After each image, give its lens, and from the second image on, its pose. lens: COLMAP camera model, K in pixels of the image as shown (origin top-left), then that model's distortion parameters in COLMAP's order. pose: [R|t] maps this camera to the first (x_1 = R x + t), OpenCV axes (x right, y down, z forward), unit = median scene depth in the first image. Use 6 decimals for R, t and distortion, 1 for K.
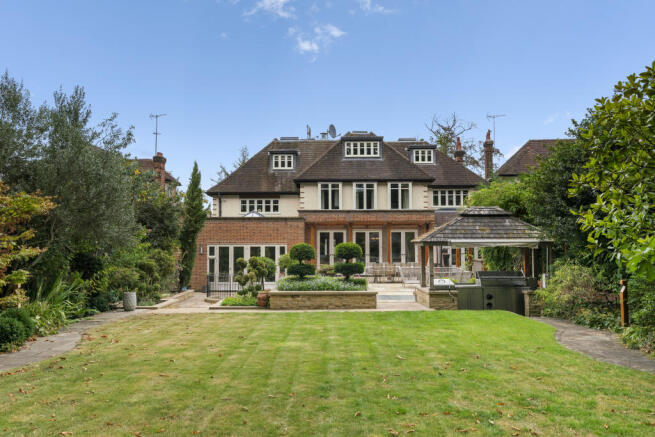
lens RADIAL K [[524.1, 0, 328.2], [0, 524.1, 217.9], [0, 0, 1]] dist [0.009834, 0.000738]
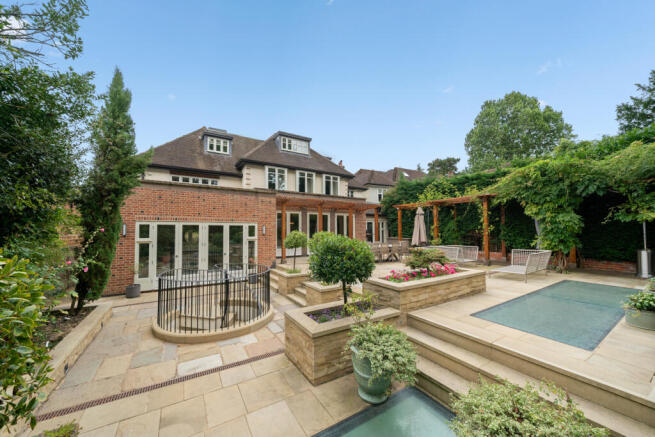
lens RADIAL K [[238.0, 0, 327.3], [0, 238.0, 224.6], [0, 0, 1]] dist [-0.001868, -0.000441]
pose [[0.857137, 0.013919, 0.514900, -0.153914], [-0.022961, 0.999674, 0.011198, 0.039712], [-0.514576, -0.021421, 0.857177, 0.538159]]
